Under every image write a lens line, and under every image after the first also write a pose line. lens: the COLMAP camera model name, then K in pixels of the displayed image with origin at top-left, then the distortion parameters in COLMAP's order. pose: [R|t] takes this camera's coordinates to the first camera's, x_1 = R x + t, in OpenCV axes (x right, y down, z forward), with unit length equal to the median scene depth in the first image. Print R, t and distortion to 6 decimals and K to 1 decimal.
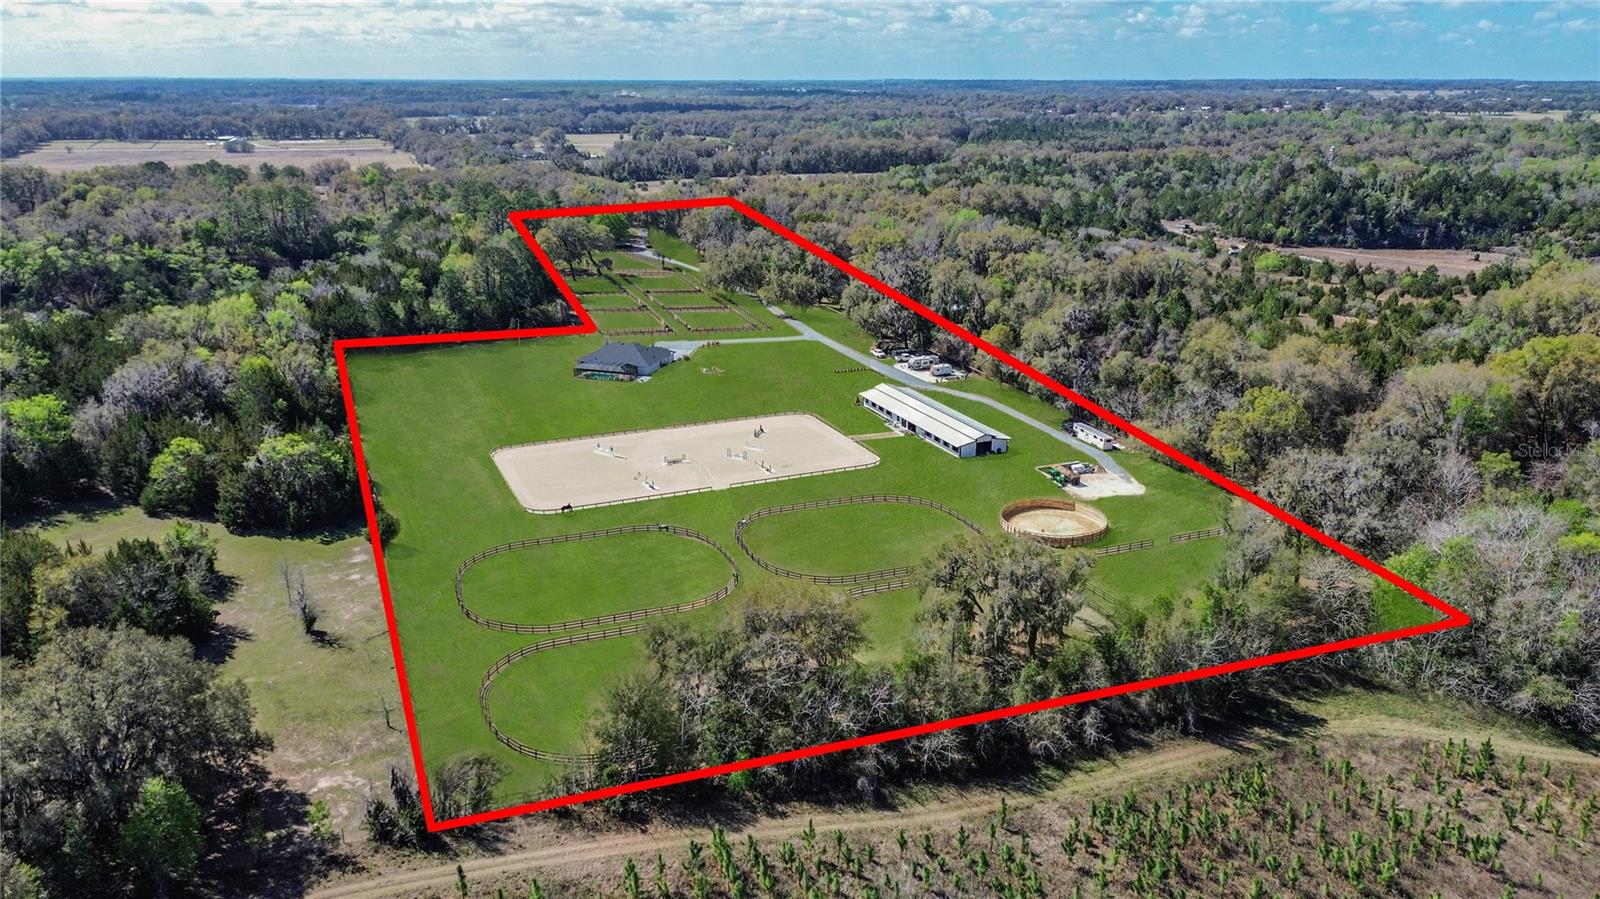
lens RADIAL K [[1140.0, 0, 800.0], [0, 1140.0, 449.5], [0, 0, 1]] dist [0.069332, -0.066386]
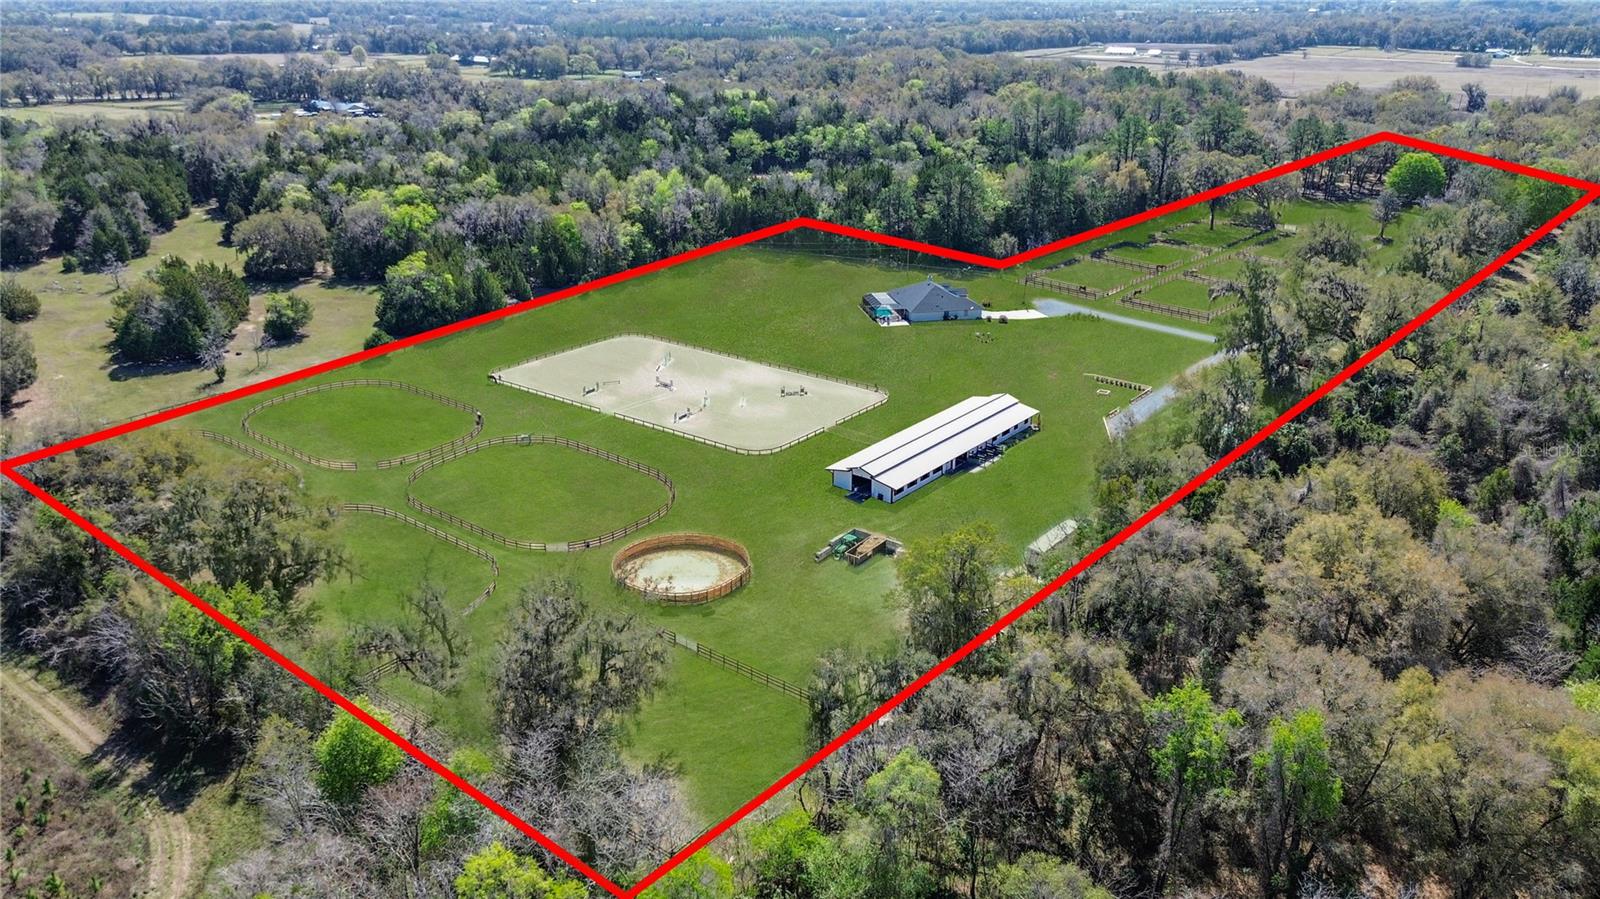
lens RADIAL K [[1140.0, 0, 800.0], [0, 1140.0, 449.5], [0, 0, 1]] dist [0.069332, -0.066386]
pose [[0.491000, 0.332132, -0.805362, 0.748122], [-0.273695, 0.936473, 0.219340, -0.180080], [0.827049, 0.112728, 0.550711, 0.536438]]
